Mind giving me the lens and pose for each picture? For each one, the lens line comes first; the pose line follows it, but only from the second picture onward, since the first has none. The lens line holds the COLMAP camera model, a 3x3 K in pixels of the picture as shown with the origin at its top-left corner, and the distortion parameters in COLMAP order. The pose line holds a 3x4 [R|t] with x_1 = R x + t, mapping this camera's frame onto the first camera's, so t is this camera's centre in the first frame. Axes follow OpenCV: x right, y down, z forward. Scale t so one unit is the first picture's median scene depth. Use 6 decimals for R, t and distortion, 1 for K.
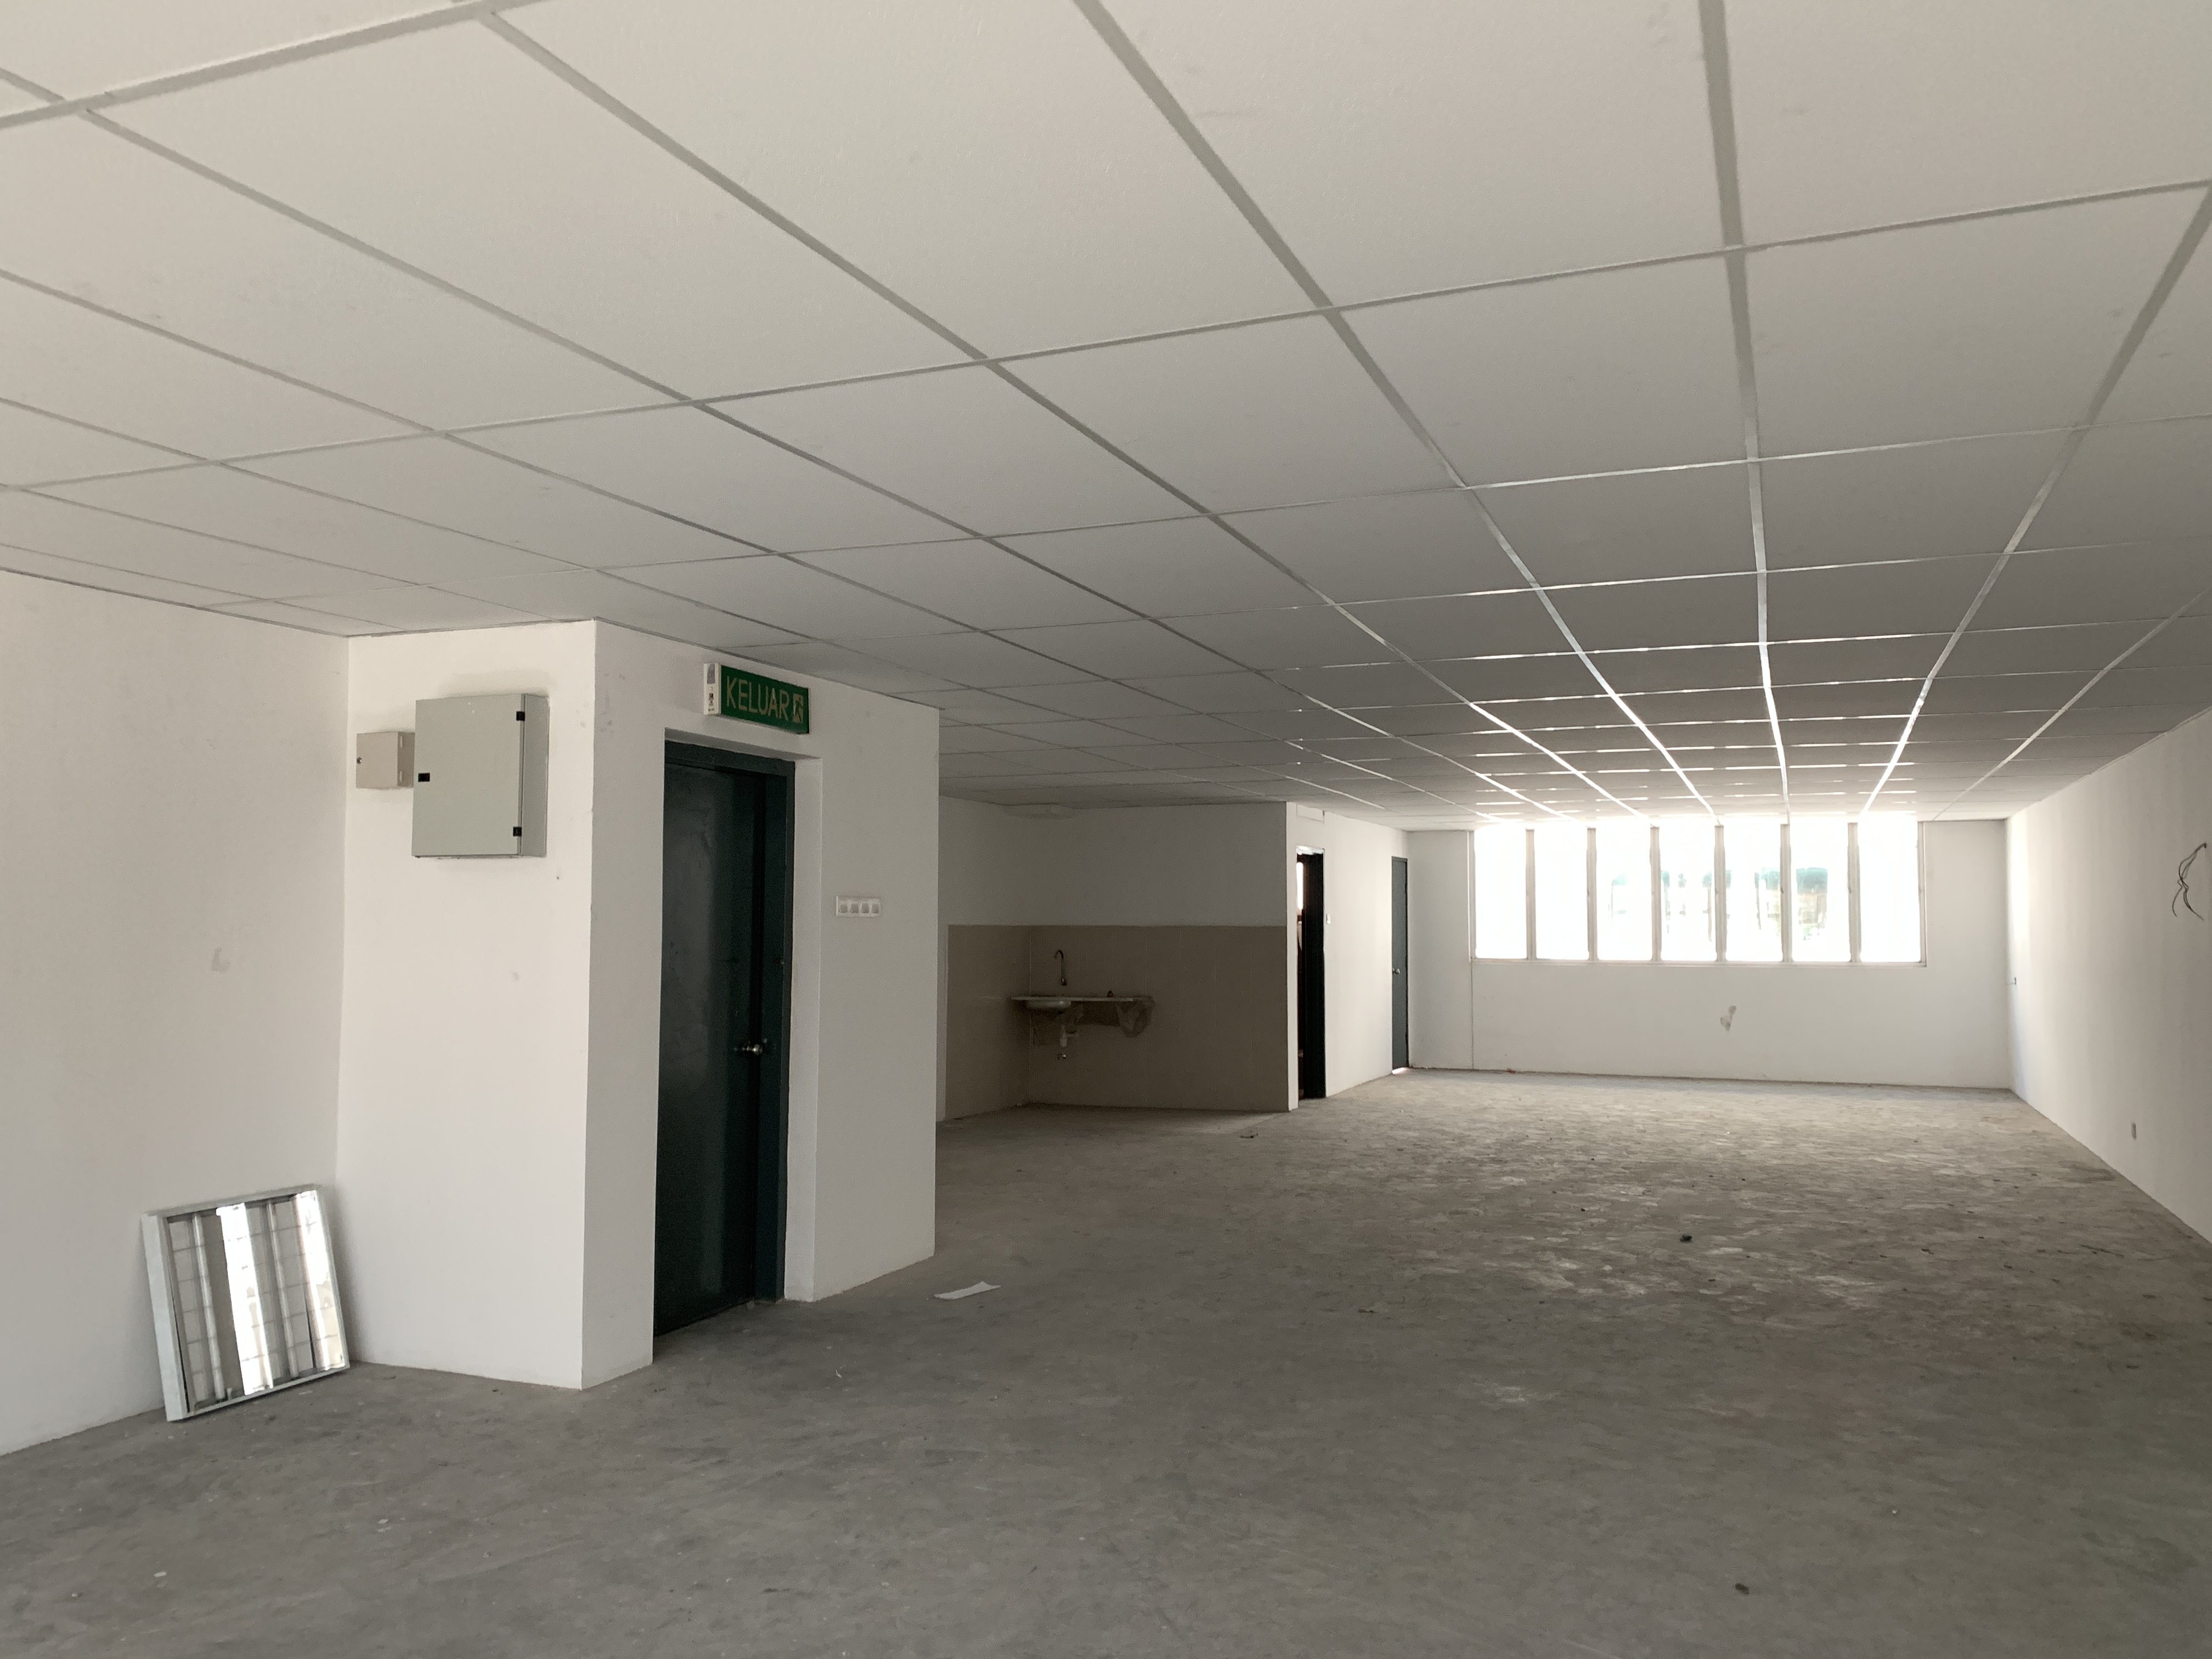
lens RADIAL K [[1715.9, 0, 1097.0], [0, 1715.9, 824.3], [0, 0, 1]] dist [0.100634, -0.223689]
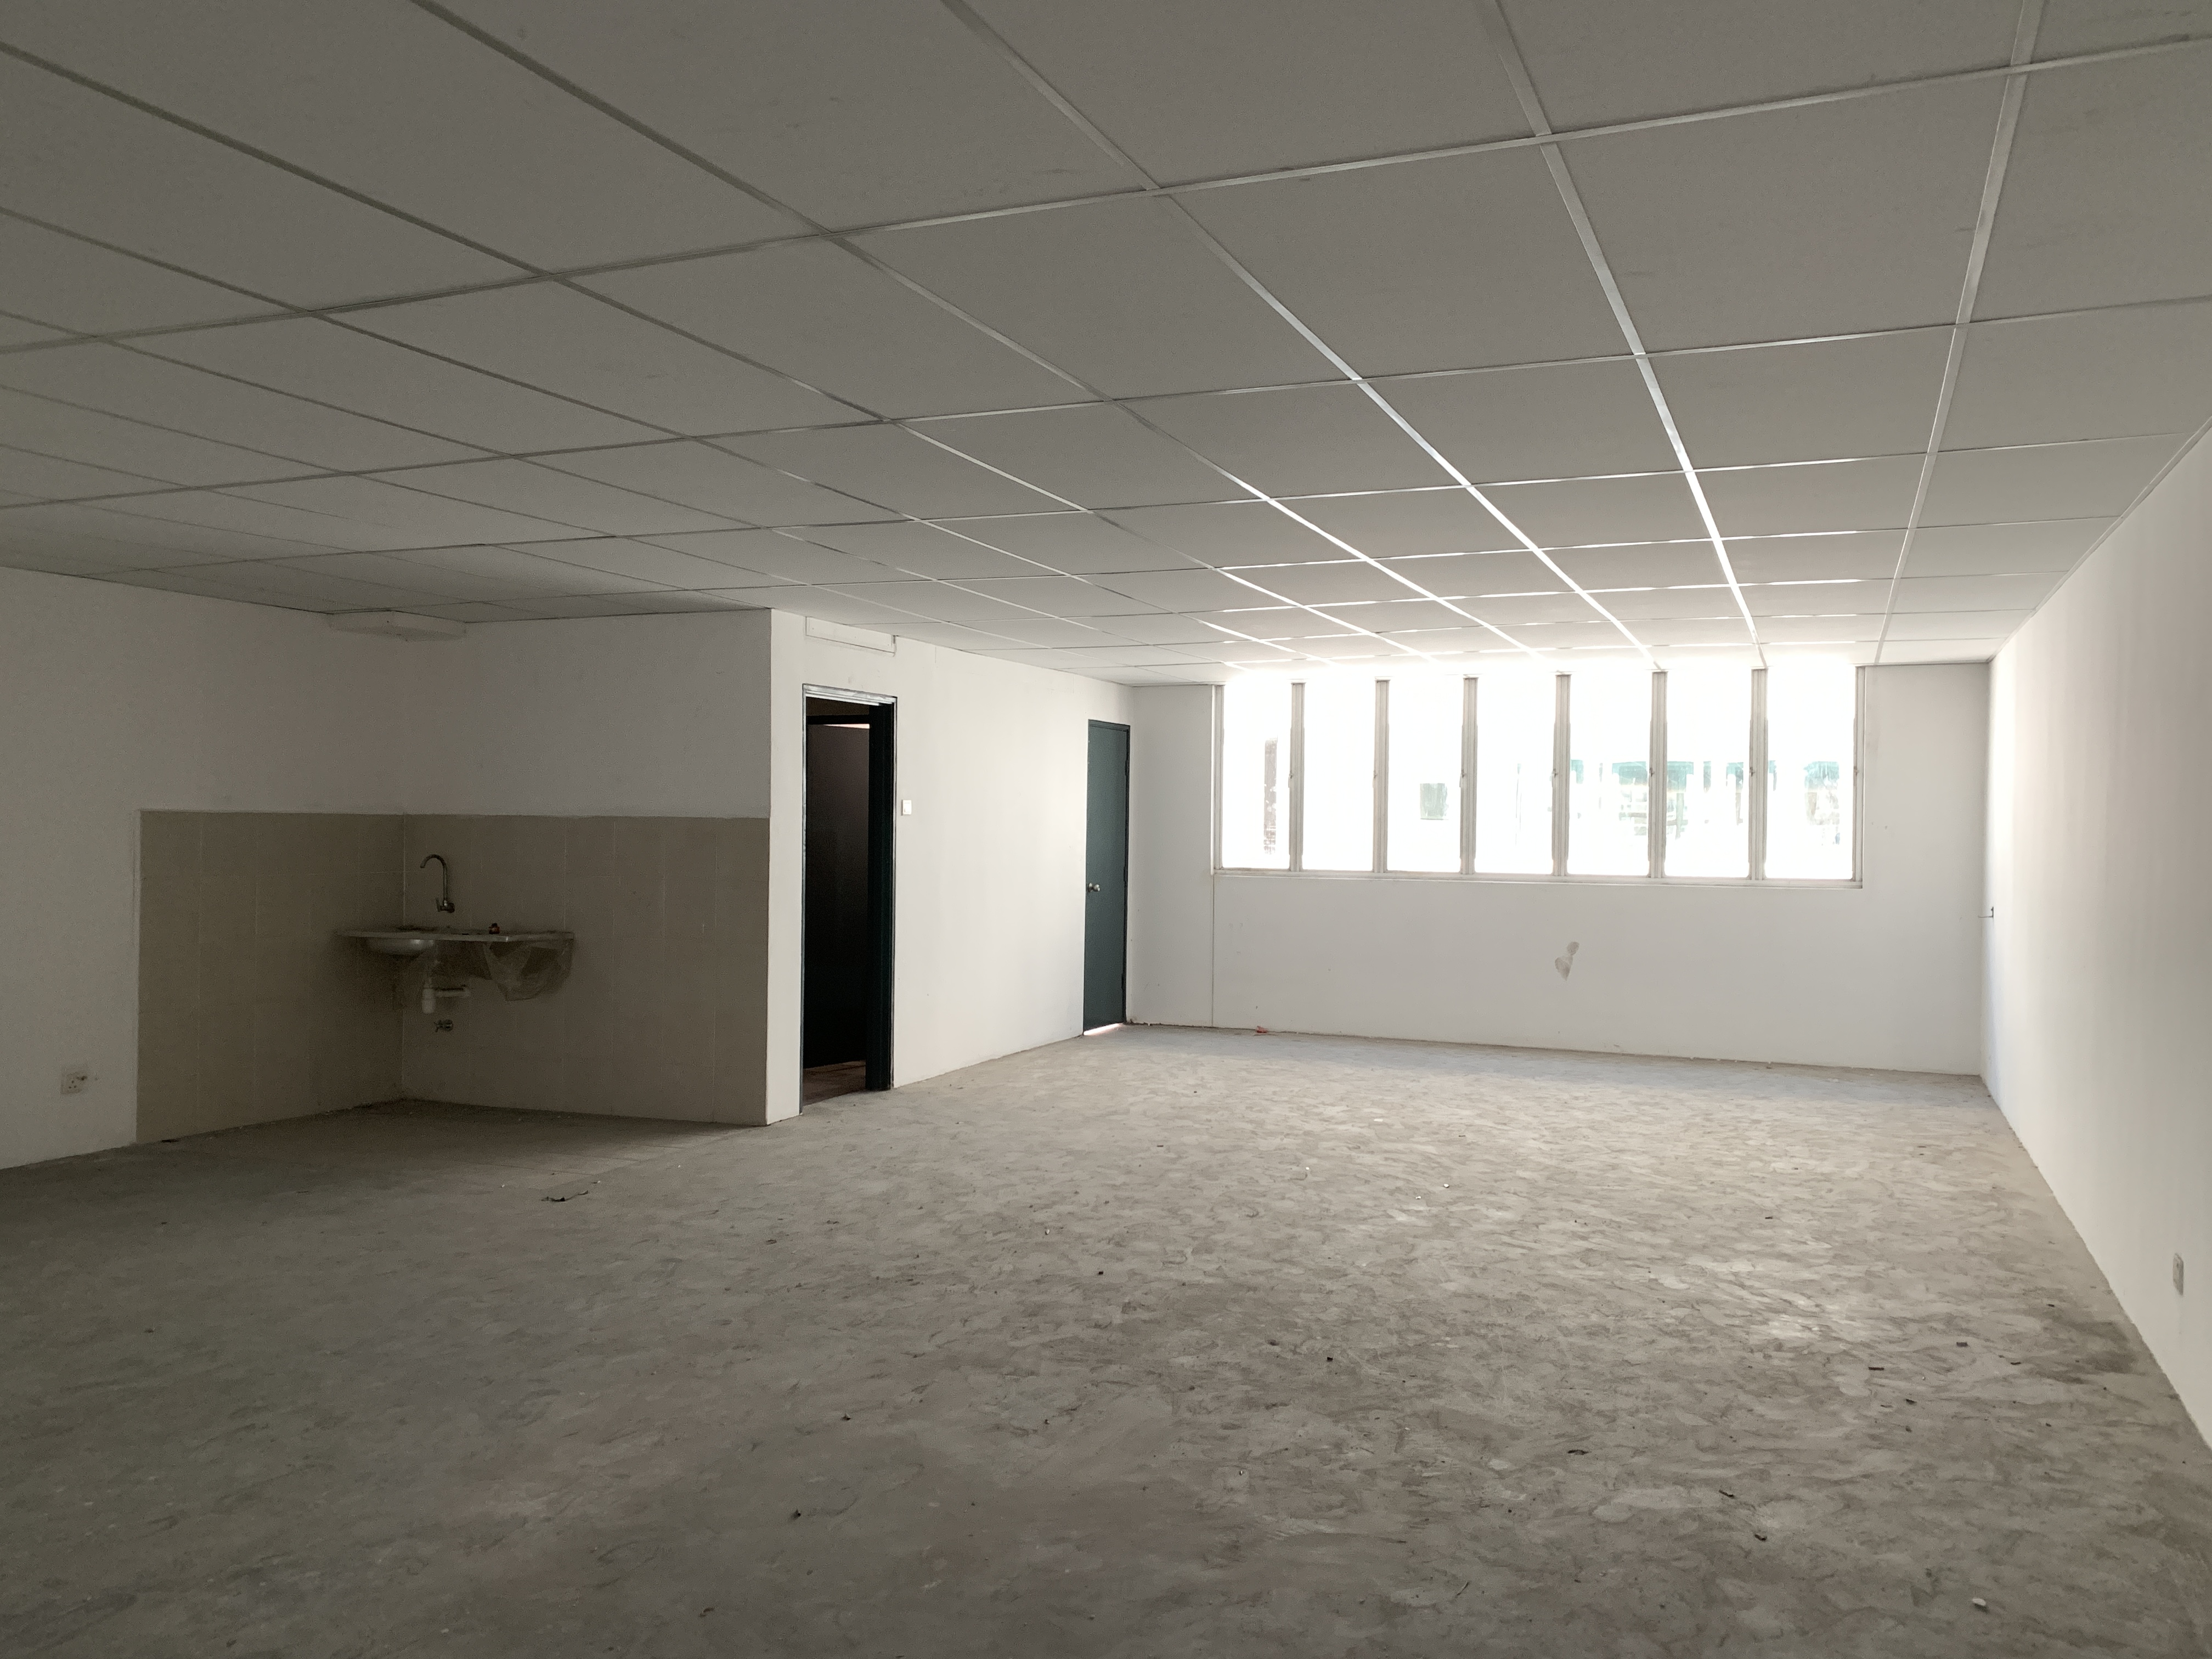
lens RADIAL K [[1715.9, 0, 1097.0], [0, 1715.9, 824.3], [0, 0, 1]] dist [0.100634, -0.223689]
pose [[0.999849, 0.007362, -0.015764, 0.209425], [-0.006425, 0.998256, 0.058677, 0.022628], [0.016169, -0.058567, 0.998153, 0.358390]]
